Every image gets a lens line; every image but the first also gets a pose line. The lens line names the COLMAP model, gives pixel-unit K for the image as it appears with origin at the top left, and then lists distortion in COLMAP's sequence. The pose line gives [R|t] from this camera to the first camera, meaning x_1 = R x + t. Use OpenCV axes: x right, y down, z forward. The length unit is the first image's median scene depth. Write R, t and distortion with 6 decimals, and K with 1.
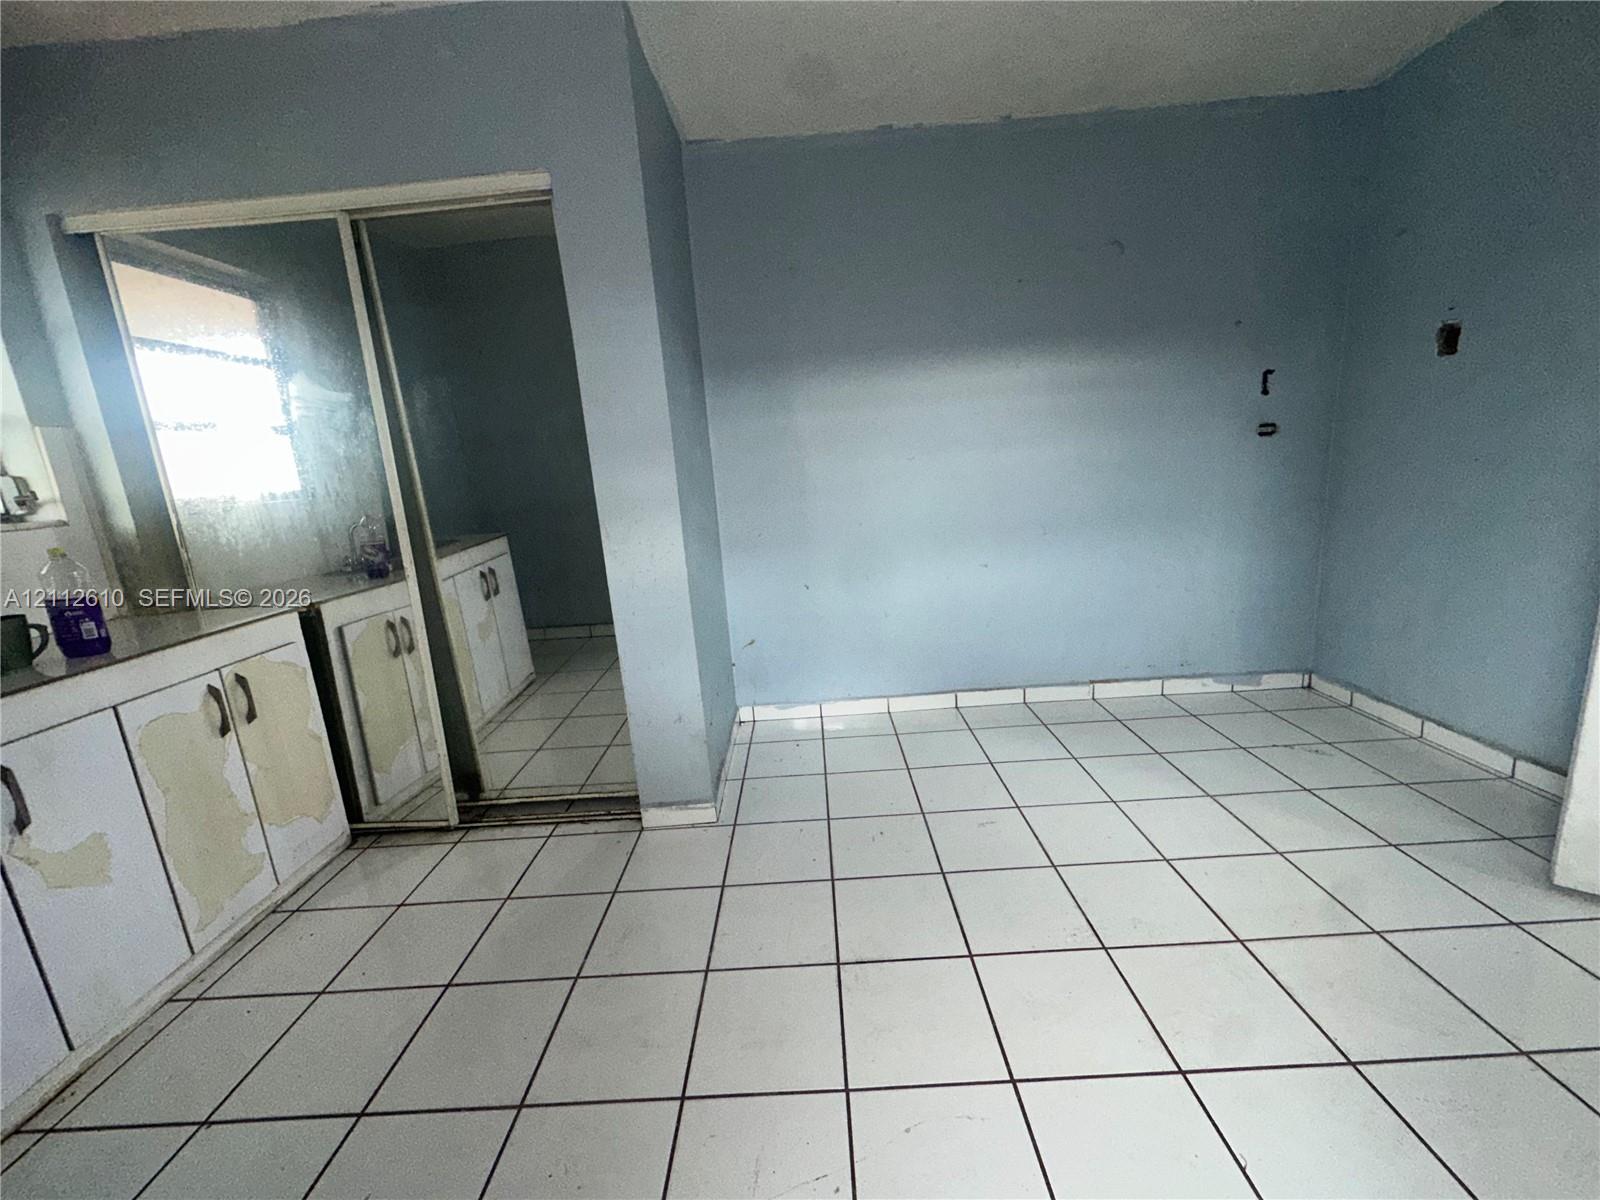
lens RADIAL K [[637.1, 0, 795.0], [0, 637.1, 603.1], [0, 0, 1]] dist [-0.006582, 0.000734]
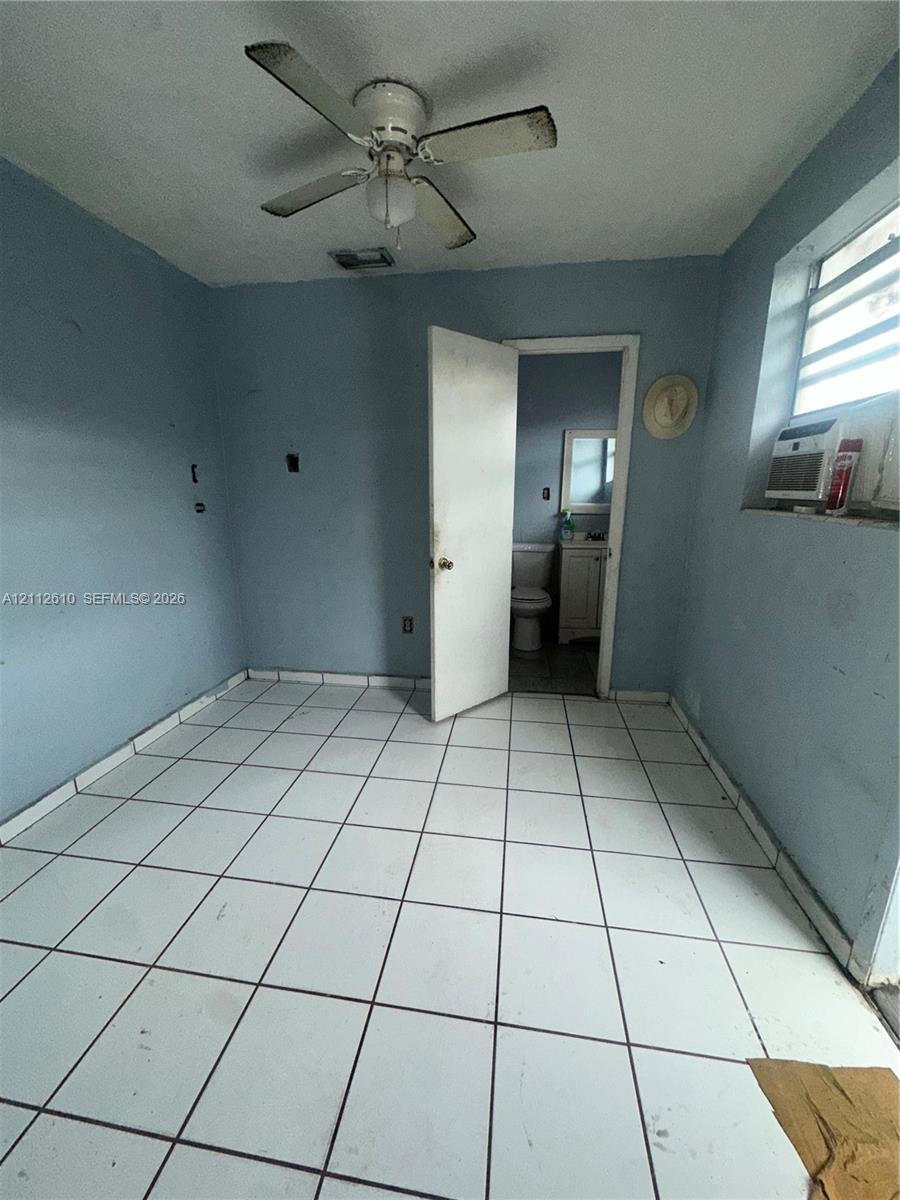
lens RADIAL K [[477.8, 0, 450.8], [0, 477.8, 597.7], [0, 0, 1]] dist [-0.006582, 0.000734]
pose [[0.128263, -0.154366, 0.979653, -0.217316], [0.197060, 0.972082, 0.127372, -0.107641], [-0.971965, 0.176713, 0.155101, 0.342937]]
